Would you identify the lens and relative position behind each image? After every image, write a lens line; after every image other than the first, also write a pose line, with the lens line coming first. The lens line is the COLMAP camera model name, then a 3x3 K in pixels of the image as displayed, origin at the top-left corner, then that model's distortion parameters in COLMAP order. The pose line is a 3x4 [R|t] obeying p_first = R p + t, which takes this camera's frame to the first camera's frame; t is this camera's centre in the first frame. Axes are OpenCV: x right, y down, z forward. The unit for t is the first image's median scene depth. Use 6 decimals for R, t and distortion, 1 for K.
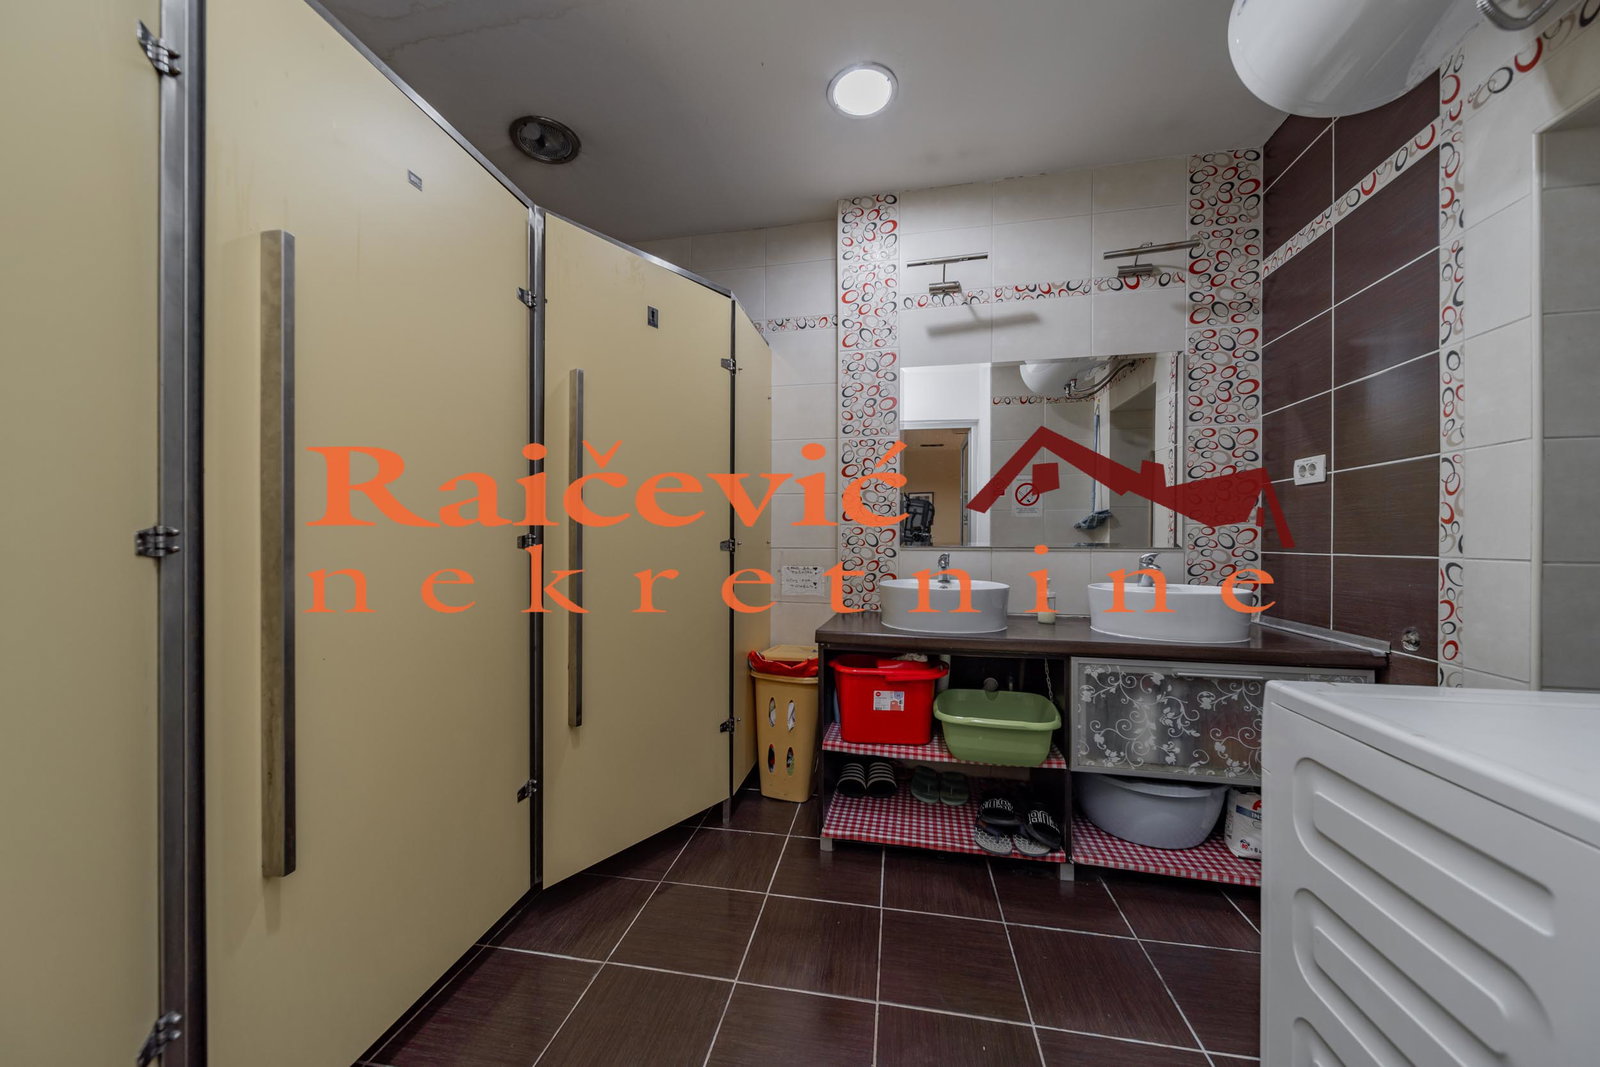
lens RADIAL K [[568.9, 0, 797.8], [0, 568.9, 529.5], [0, 0, 1]] dist [0.000459, -0.000313]
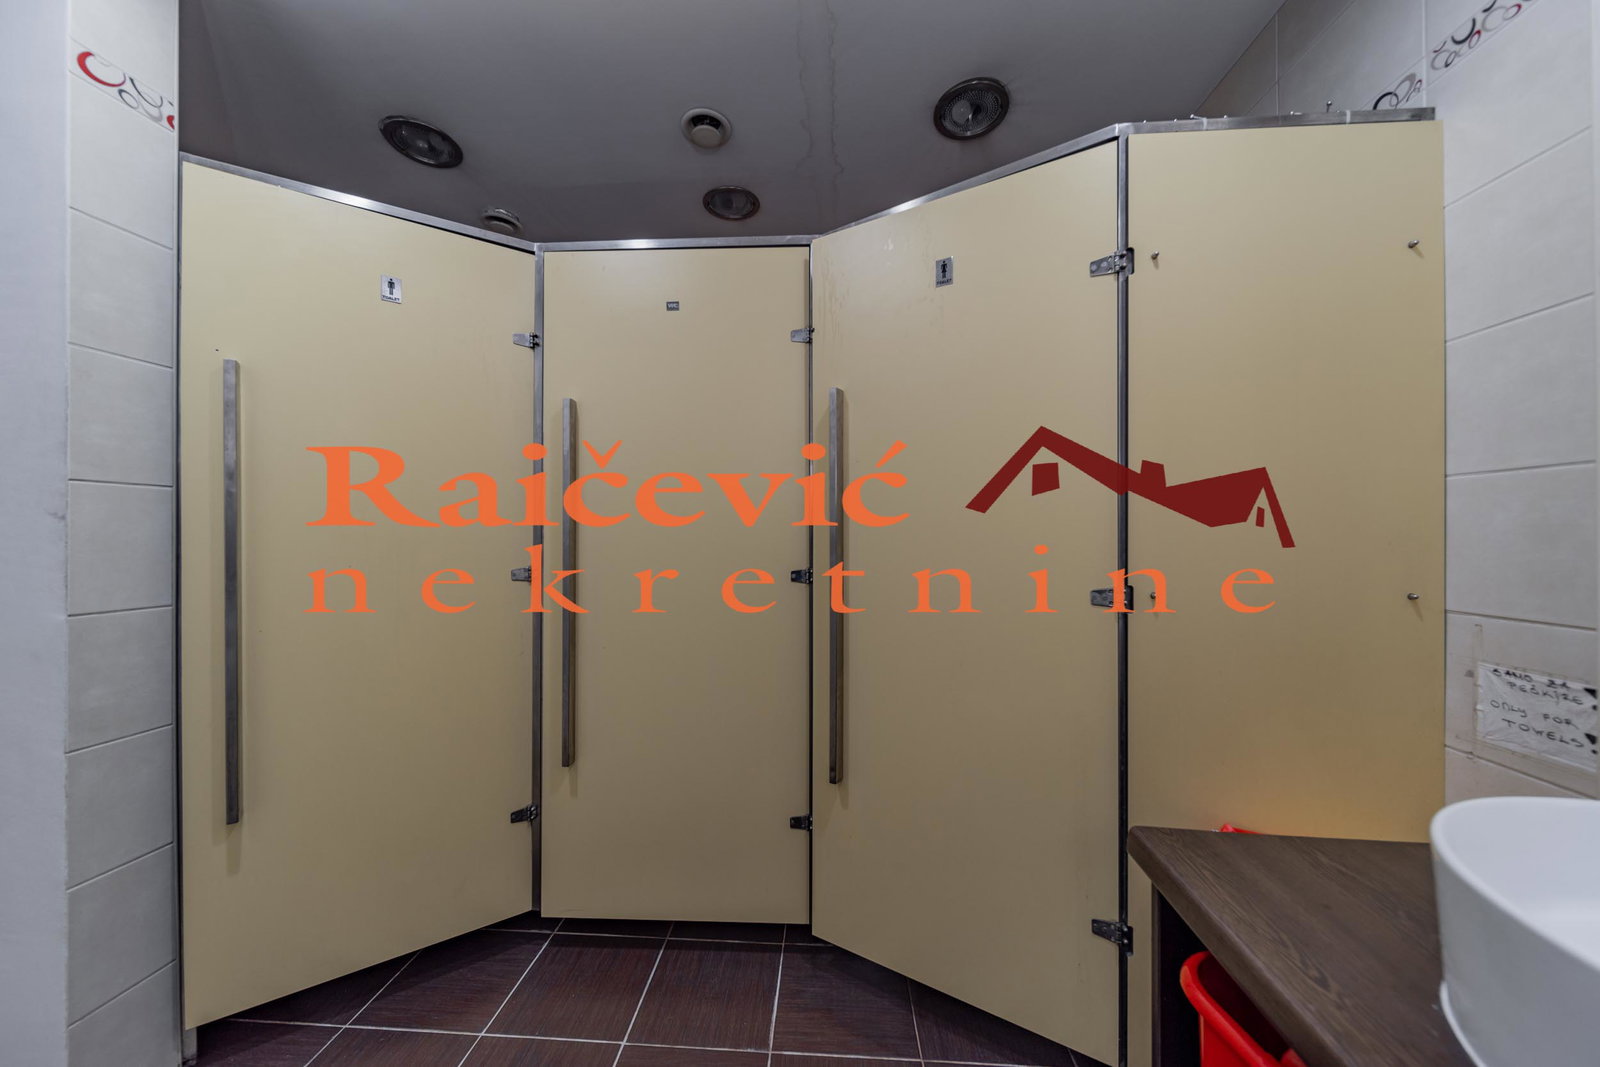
lens RADIAL K [[568.9, 0, 797.8], [0, 568.9, 529.5], [0, 0, 1]] dist [0.000459, -0.000313]
pose [[0.103554, -0.014567, -0.994517, 0.434901], [0.014525, 0.999808, -0.013132, -0.038849], [0.994518, -0.013085, 0.103745, 0.727267]]
